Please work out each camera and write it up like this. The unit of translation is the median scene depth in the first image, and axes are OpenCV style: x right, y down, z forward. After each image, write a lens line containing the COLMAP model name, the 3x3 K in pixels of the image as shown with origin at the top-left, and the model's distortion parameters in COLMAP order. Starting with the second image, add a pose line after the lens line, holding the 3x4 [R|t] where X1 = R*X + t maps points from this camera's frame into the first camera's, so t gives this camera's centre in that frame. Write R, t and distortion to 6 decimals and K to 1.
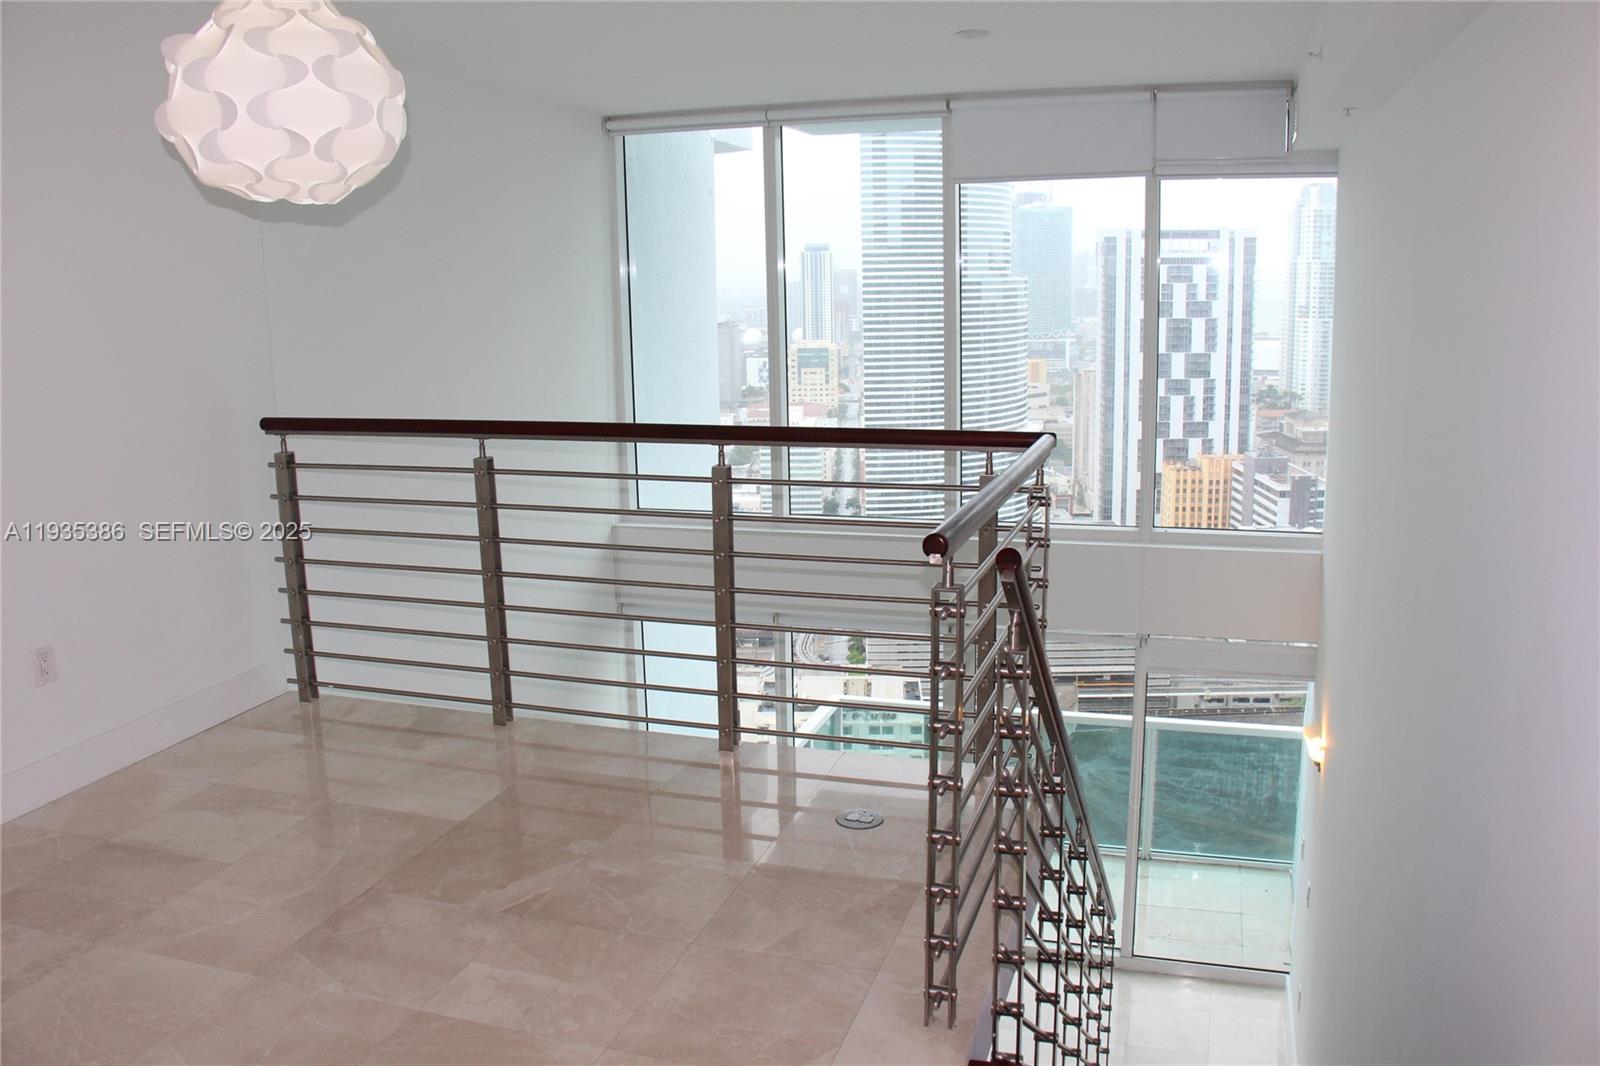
lens RADIAL K [[1305.6, 0, 803.7], [0, 1305.6, 529.8], [0, 0, 1]] dist [-0.187091, 0.154428]
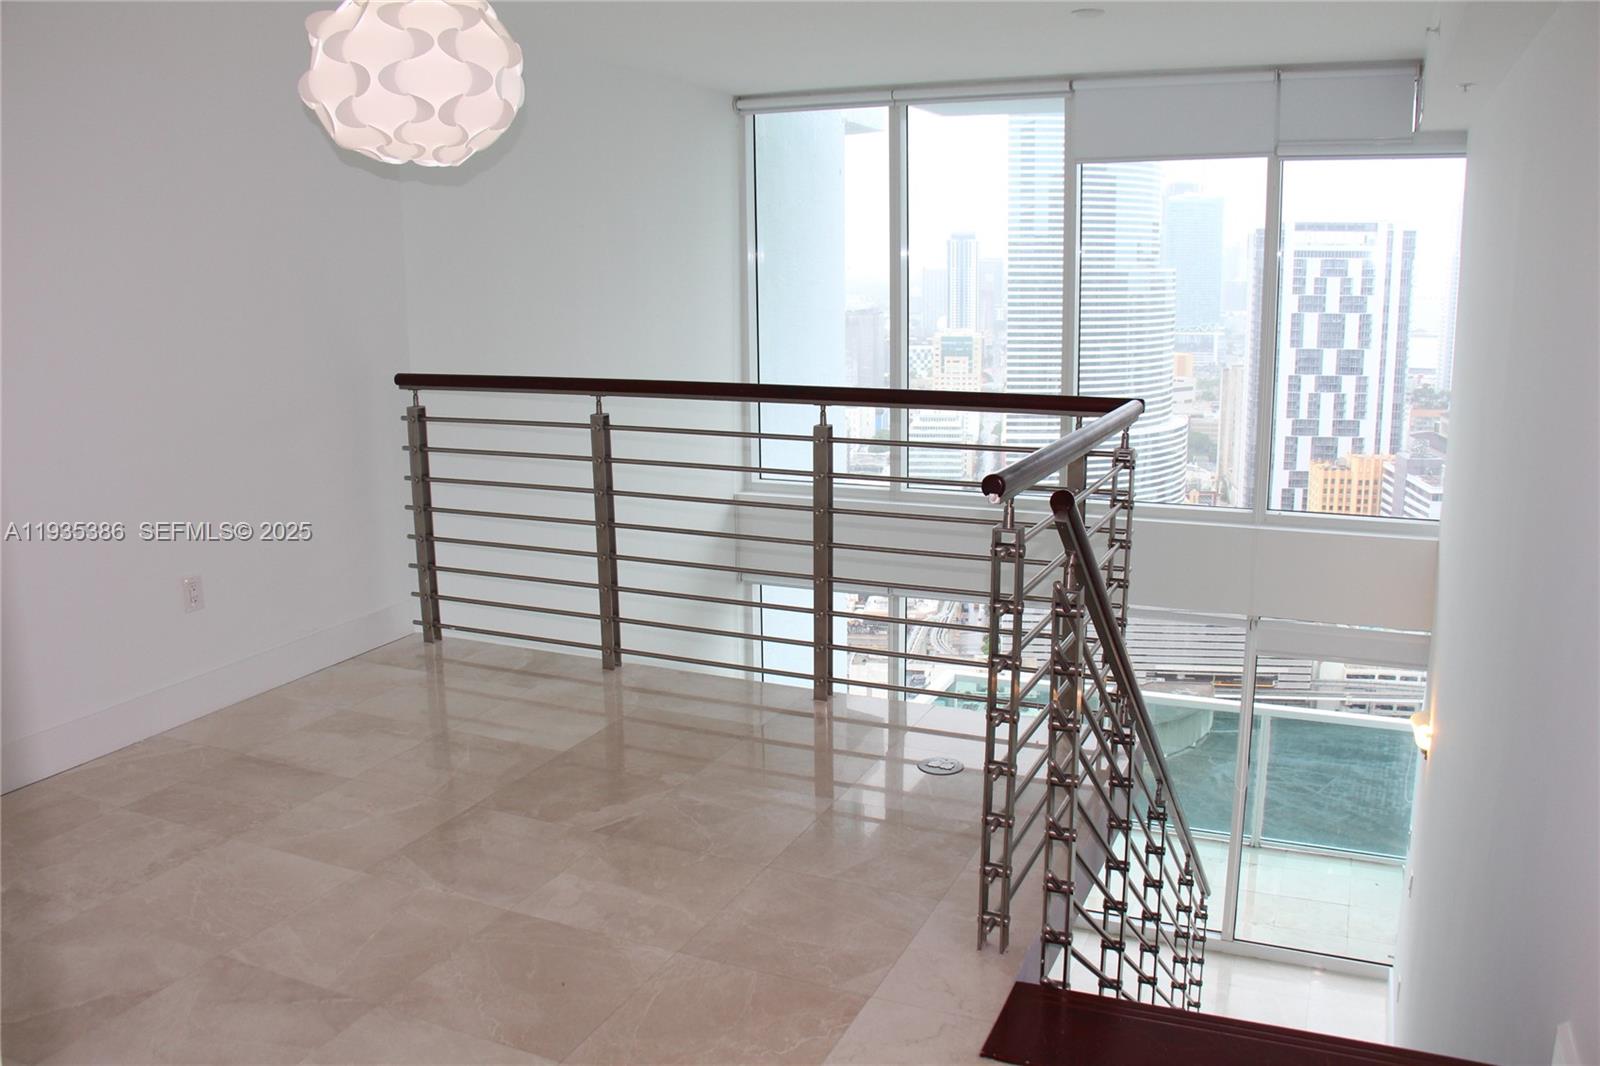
lens RADIAL K [[1305.6, 0, 803.7], [0, 1305.6, 529.8], [0, 0, 1]] dist [-0.187091, 0.154428]
pose [[0.993914, 0.030593, -0.105821, 0.015659], [-0.029544, 0.999498, 0.011470, 0.010389], [0.106119, -0.008274, 0.994319, -0.018243]]
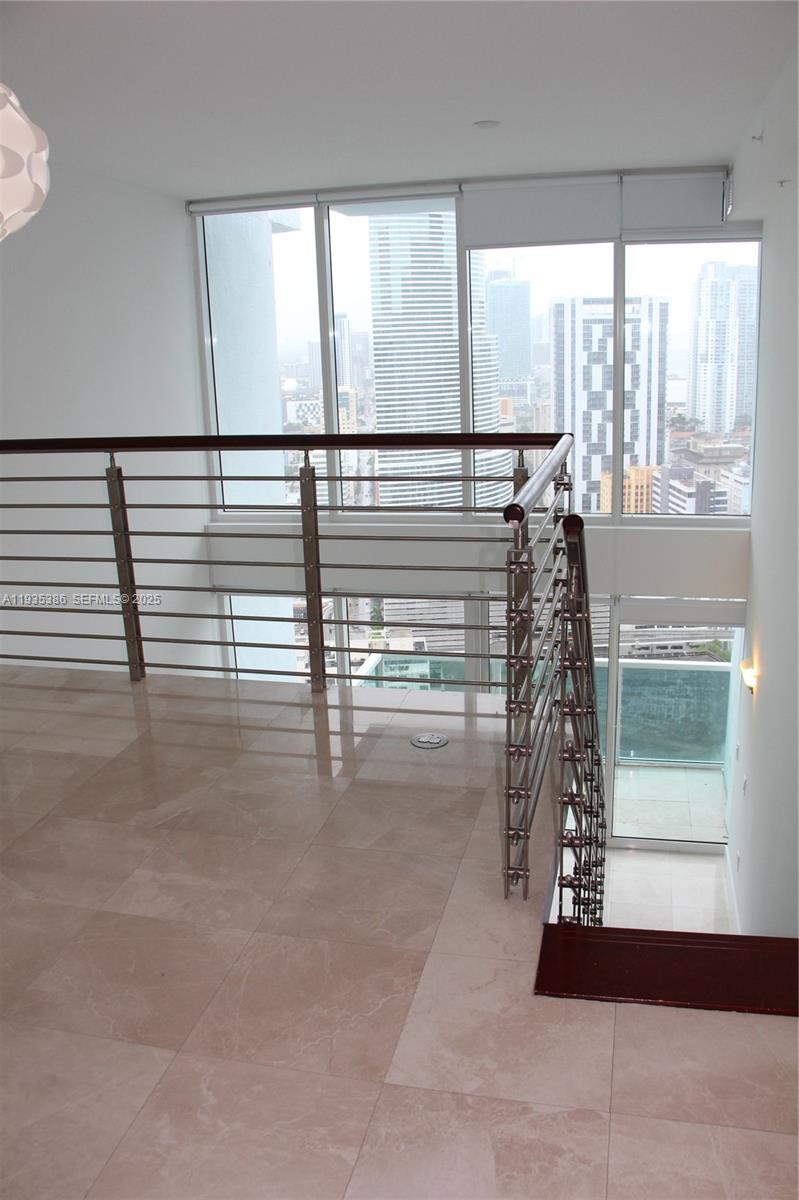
lens RADIAL K [[979.2, 0, 412.1], [0, 979.2, 613.8], [0, 0, 1]] dist [-0.187091, 0.154428]
pose [[0.996389, -0.035633, 0.077066, -0.018052], [0.028870, 0.995777, 0.087149, 0.005861], [-0.079846, -0.084609, 0.993210, 0.022395]]
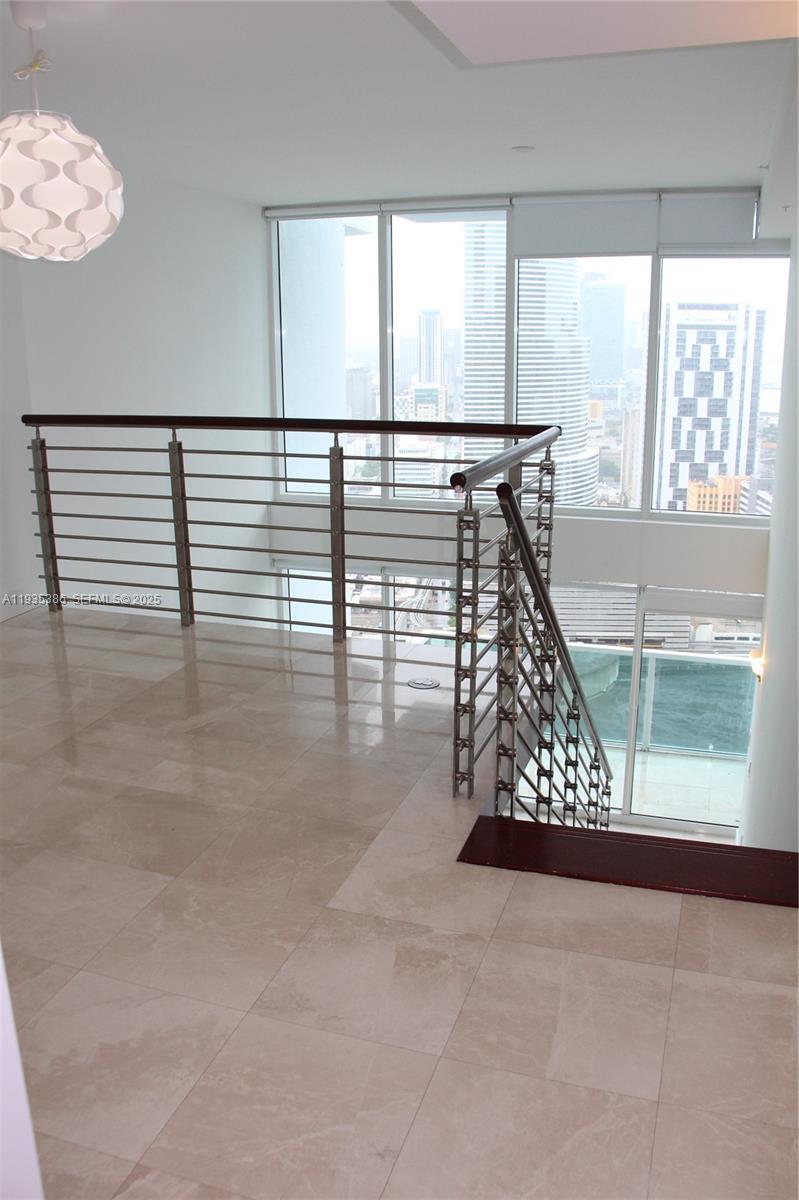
lens RADIAL K [[979.2, 0, 412.1], [0, 979.2, 613.8], [0, 0, 1]] dist [-0.187091, 0.154428]
pose [[0.999861, 0.016152, -0.004018, 0.013482], [-0.015730, 0.995893, 0.089157, 0.017647], [0.005441, -0.089082, 0.996009, -0.049757]]
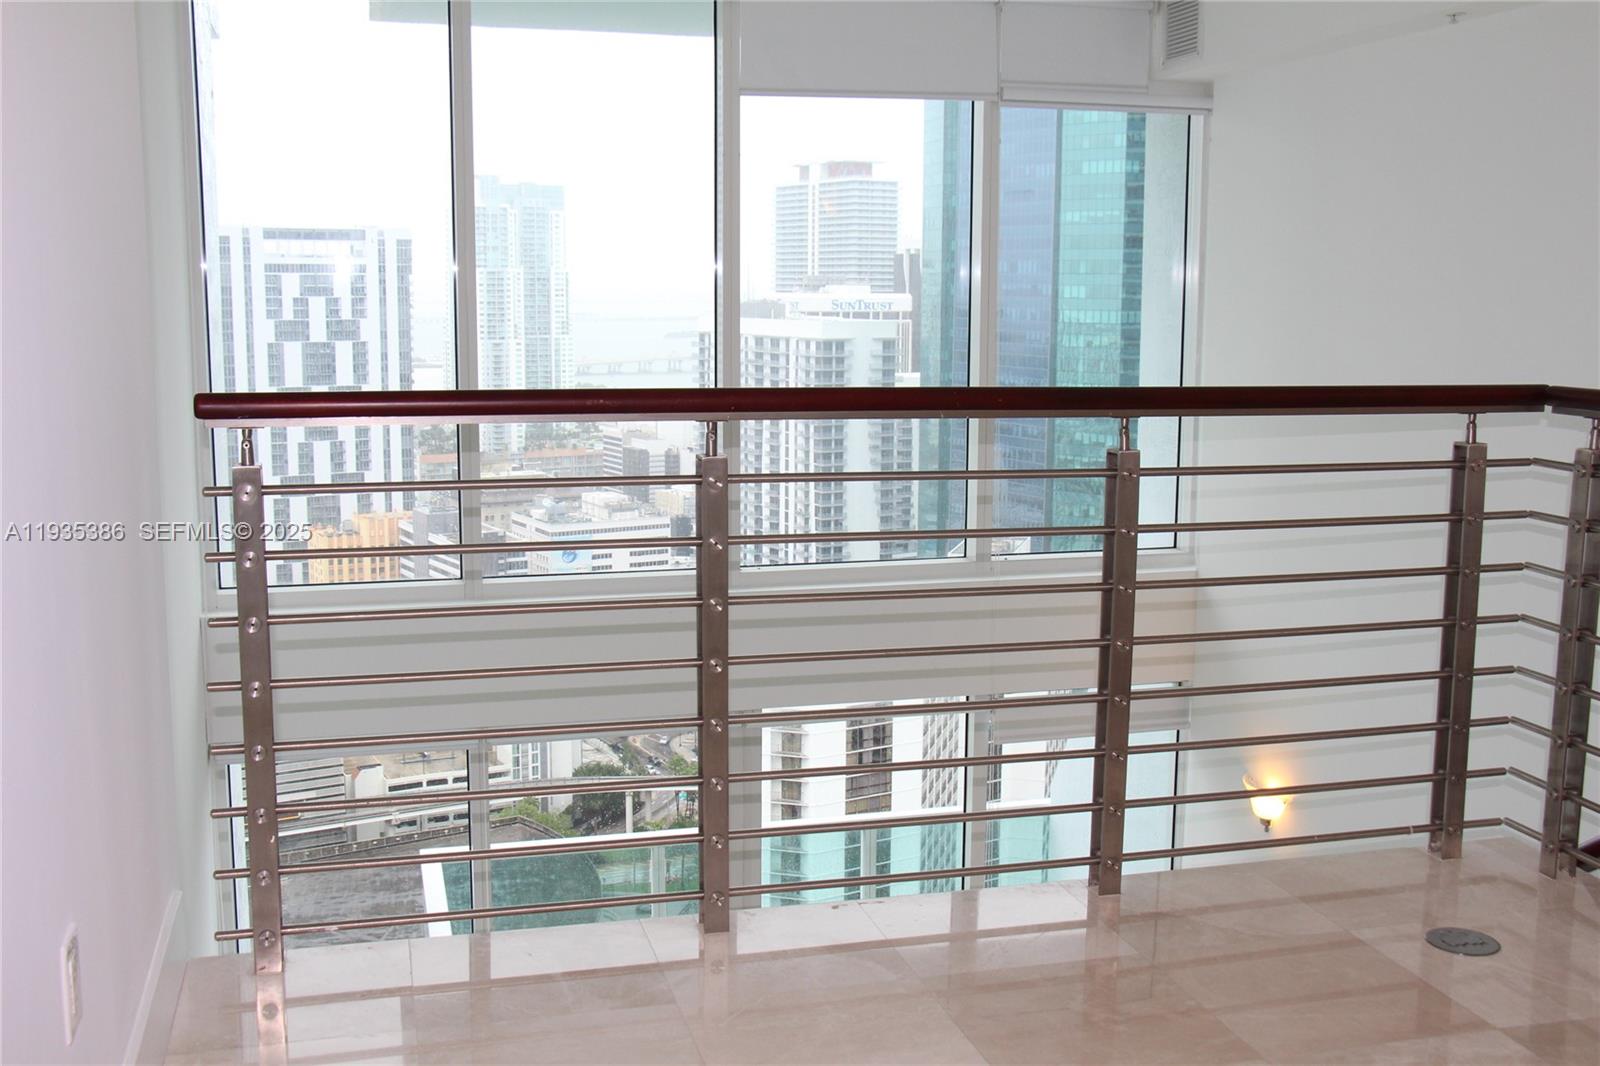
lens RADIAL K [[1658.8, 0, 803.7], [0, 1658.8, 529.1], [0, 0, 1]] dist [-0.111021, 0.257245]
pose [[0.839524, -0.054876, 0.540544, -0.296672], [0.082271, 0.996254, -0.026638, -0.005239], [-0.537058, 0.066834, 0.840894, 0.149805]]
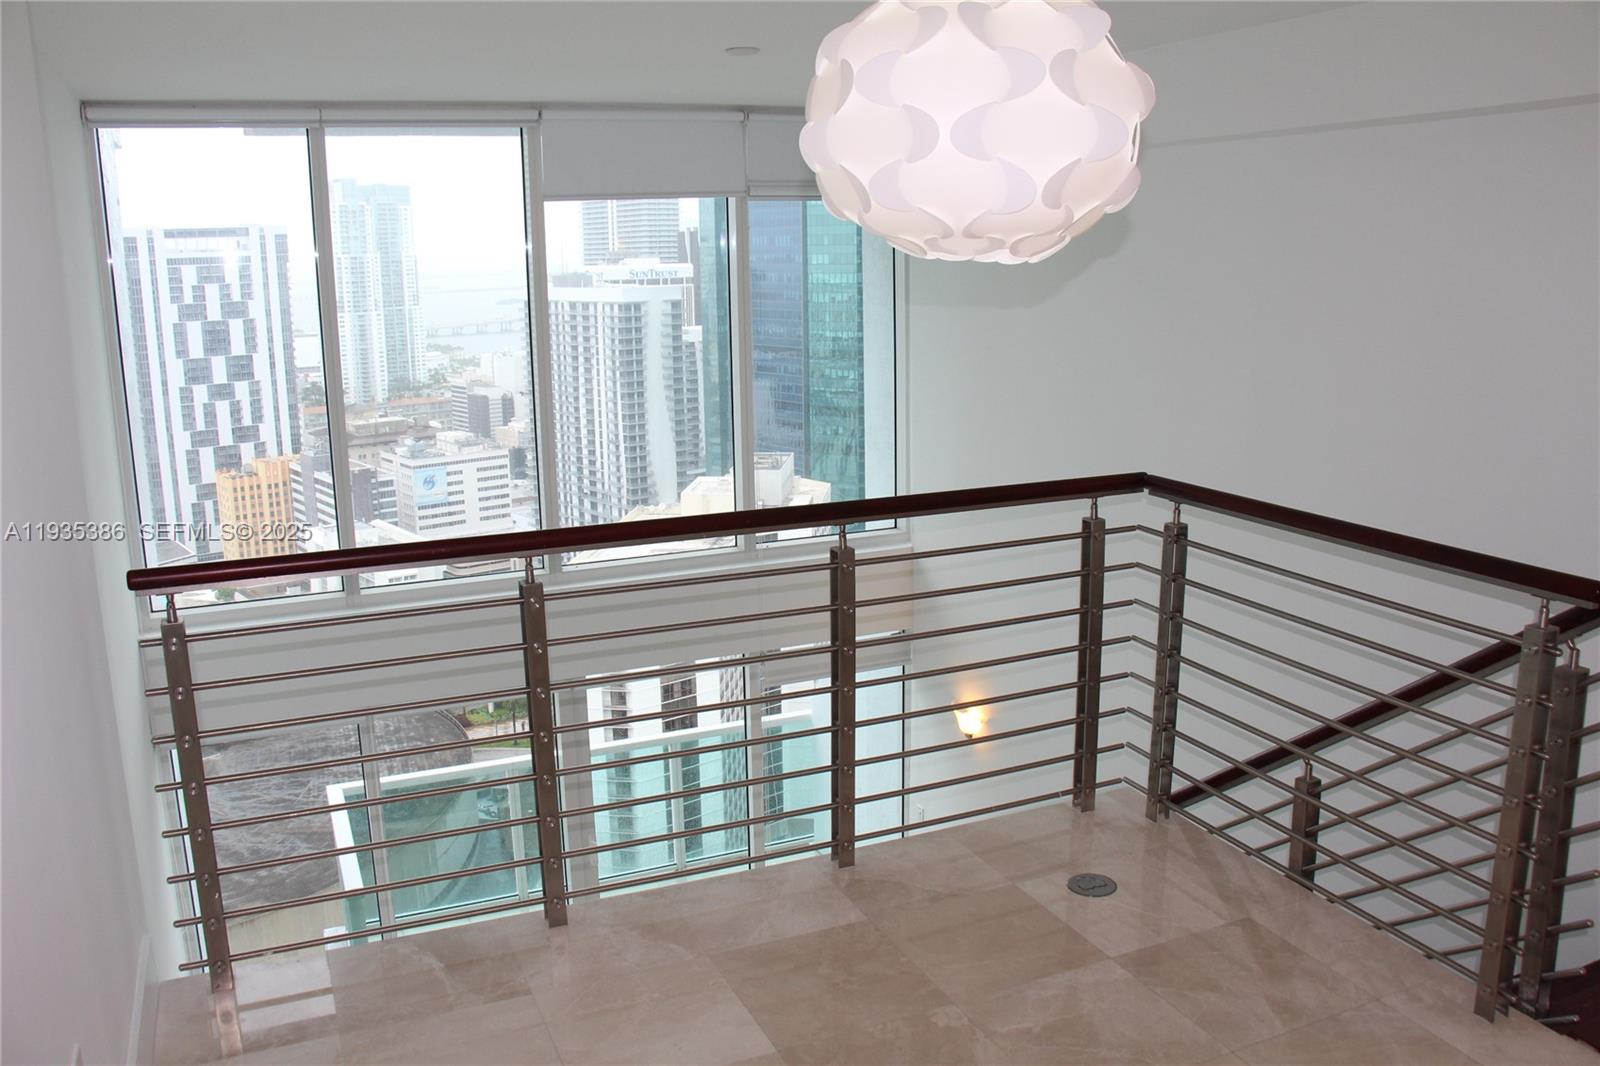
lens RADIAL K [[1305.6, 0, 803.7], [0, 1305.6, 529.8], [0, 0, 1]] dist [-0.187091, 0.154428]
pose [[0.750333, -0.130060, 0.648140, -0.296683], [0.127874, 0.990493, 0.050722, -0.041389], [-0.648575, 0.044822, 0.759830, 0.136329]]
